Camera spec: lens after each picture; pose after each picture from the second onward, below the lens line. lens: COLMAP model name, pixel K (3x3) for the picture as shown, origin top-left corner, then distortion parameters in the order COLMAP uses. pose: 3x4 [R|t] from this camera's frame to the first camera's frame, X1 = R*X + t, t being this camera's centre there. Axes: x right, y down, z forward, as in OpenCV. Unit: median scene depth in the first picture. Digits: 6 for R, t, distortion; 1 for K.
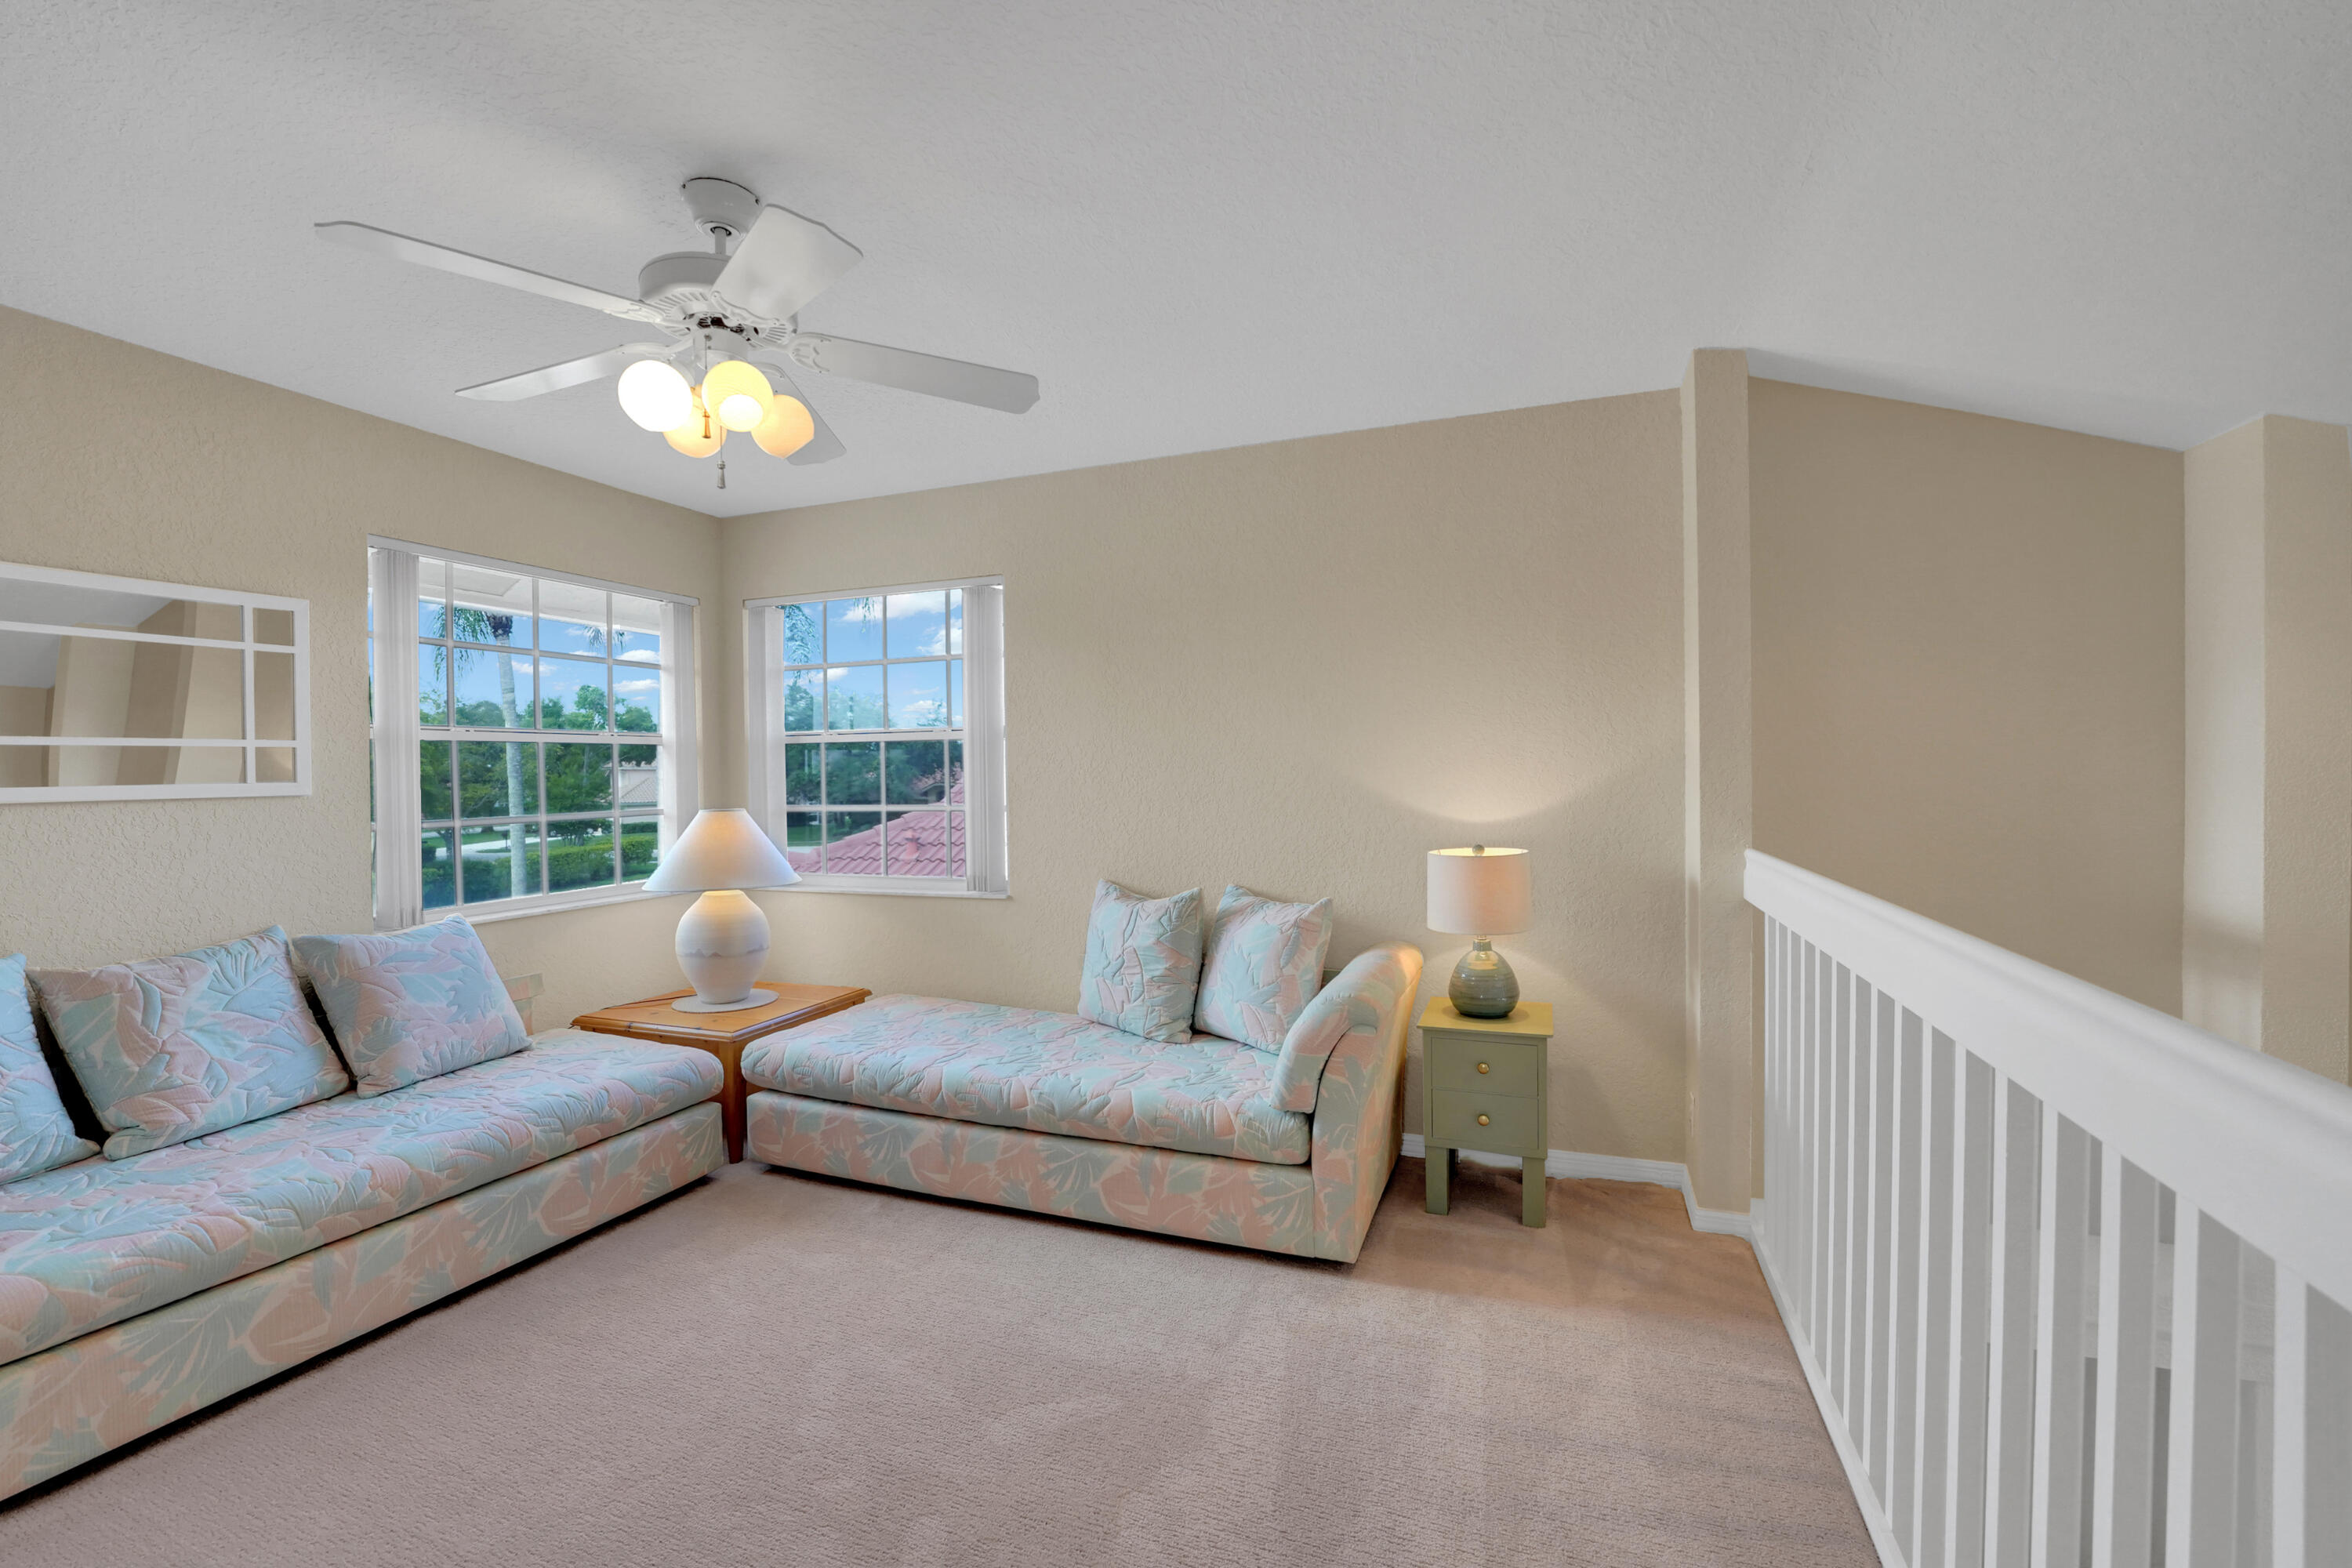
lens RADIAL K [[974.3, 0, 1177.4], [0, 974.3, 799.0], [0, 0, 1]] dist [-0.035705, 0.000152]
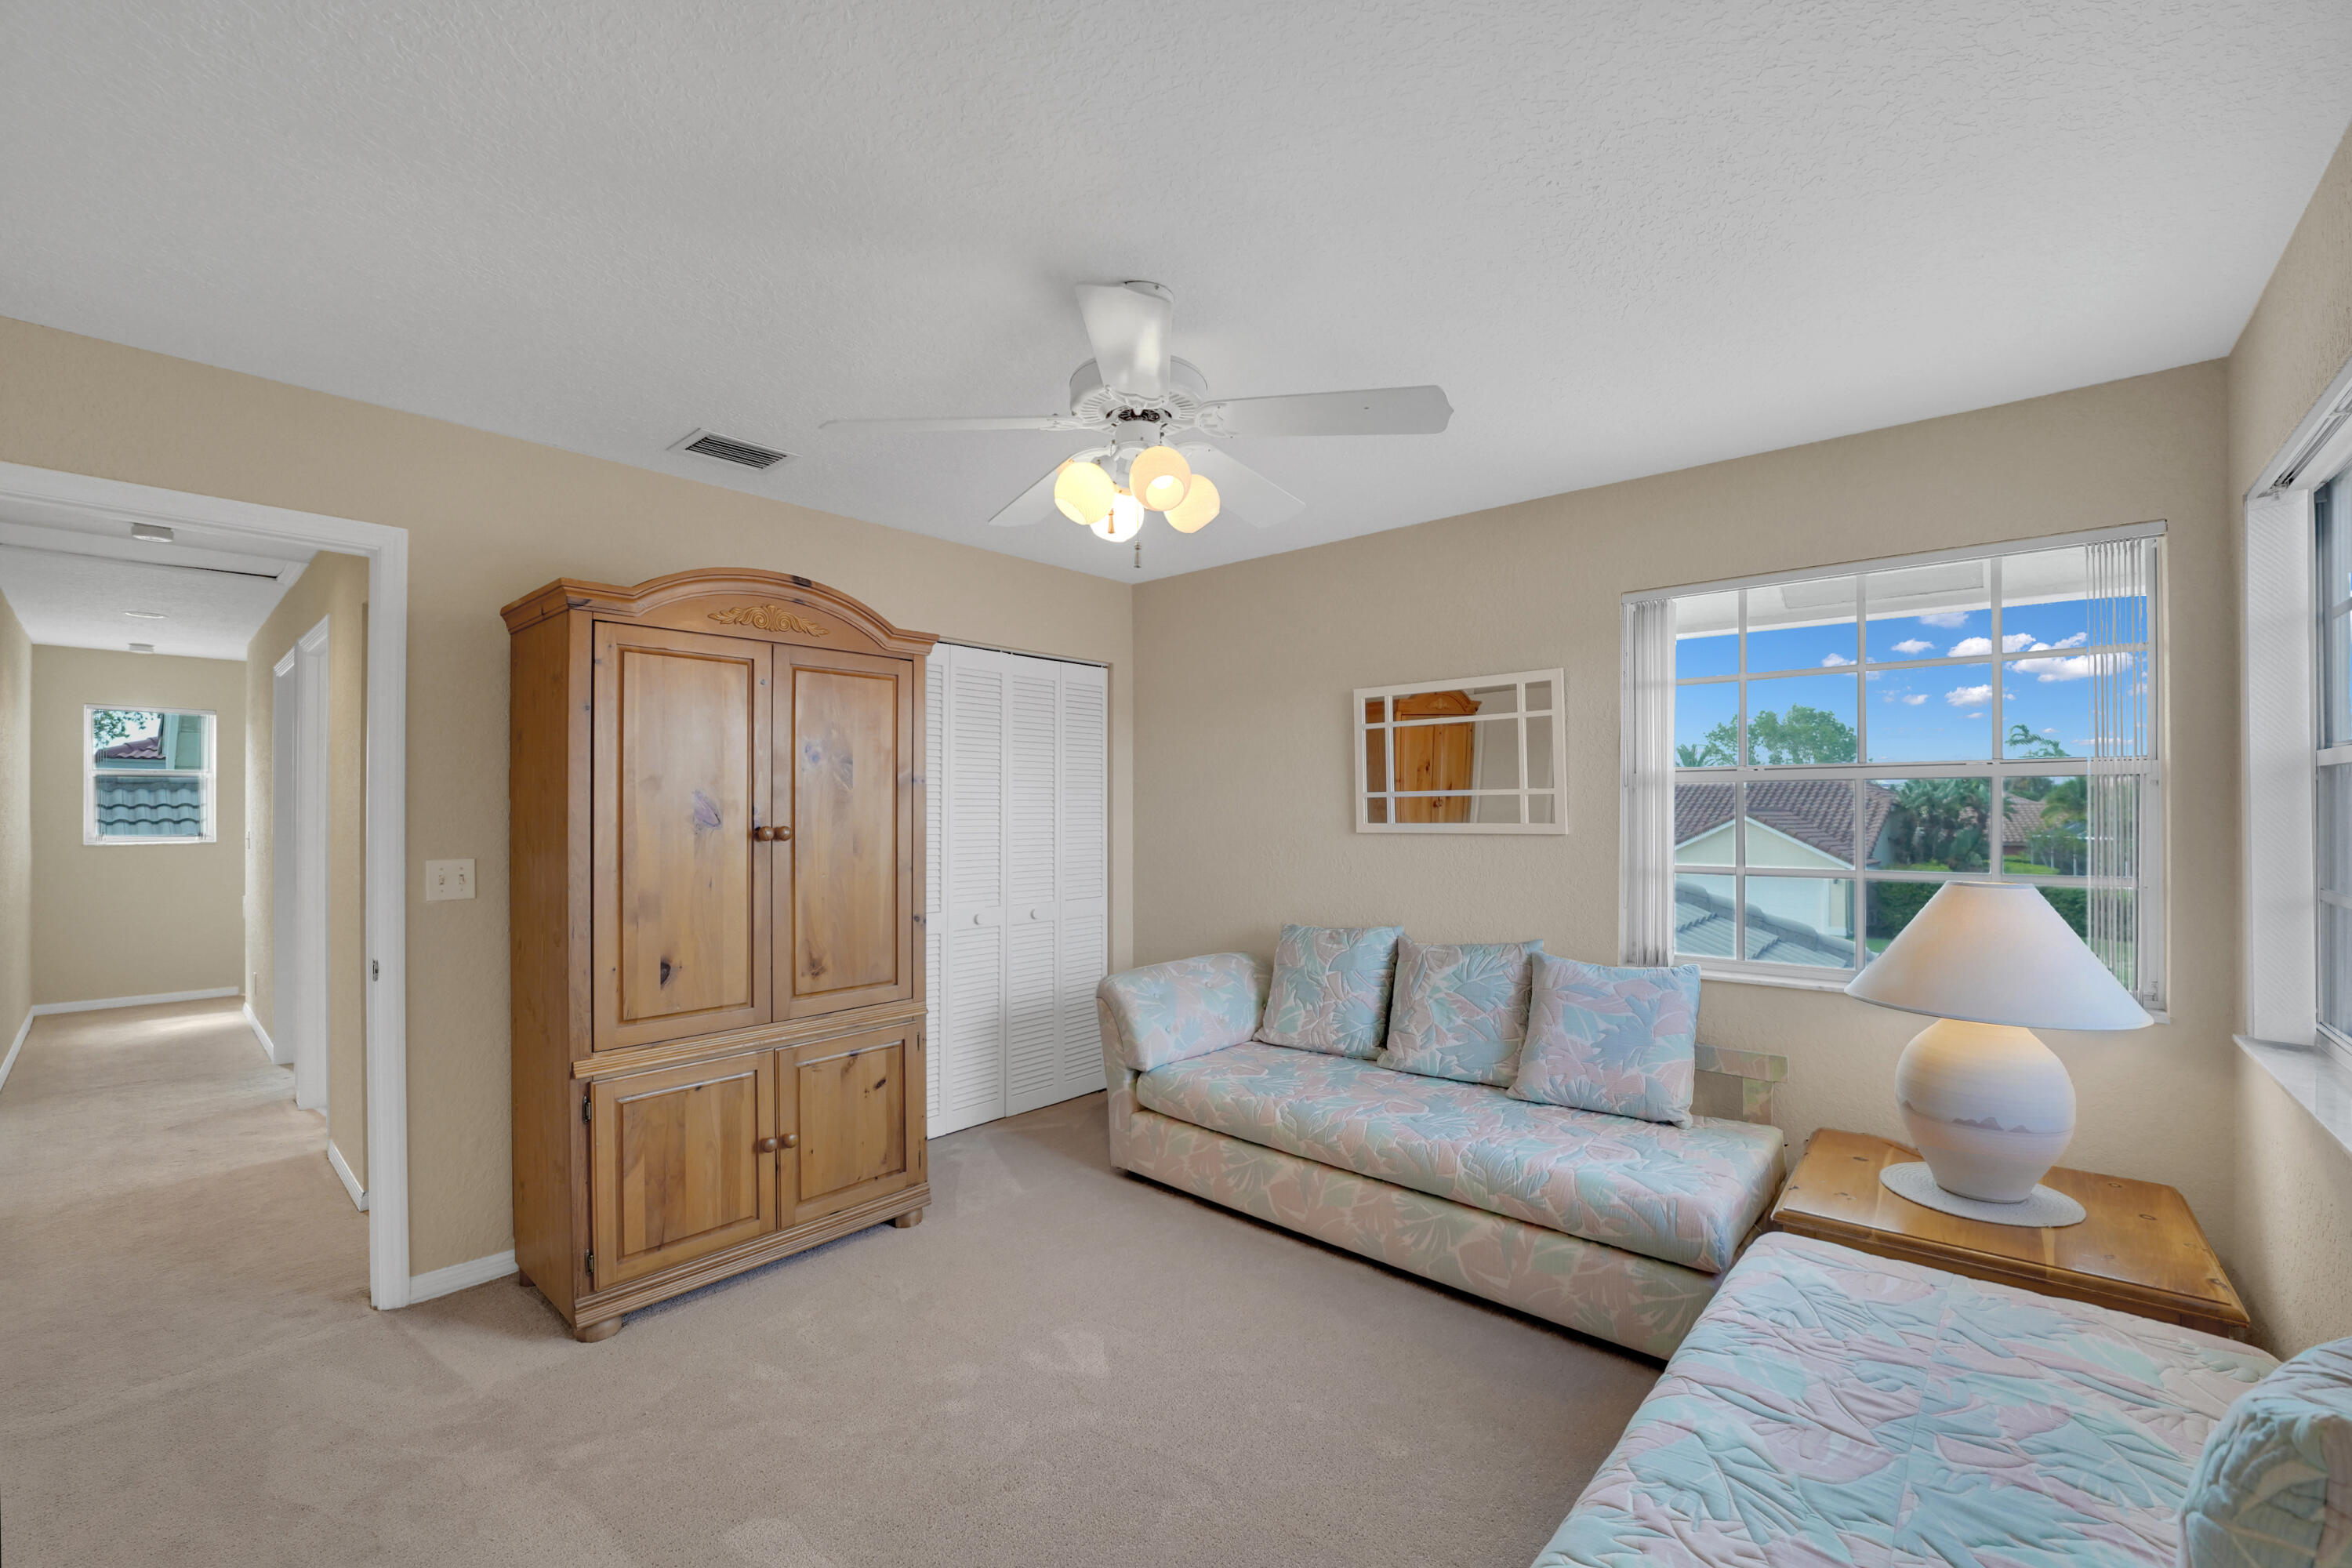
lens RADIAL K [[963.6, 0, 1178.9], [0, 963.6, 798.9], [0, 0, 1]] dist [-0.034086, 0.002891]
pose [[-0.353778, 0.003234, -0.935324, 0.379651], [-0.019140, 0.999760, 0.010696, -0.054525], [0.935134, 0.021686, -0.353631, 1.029135]]
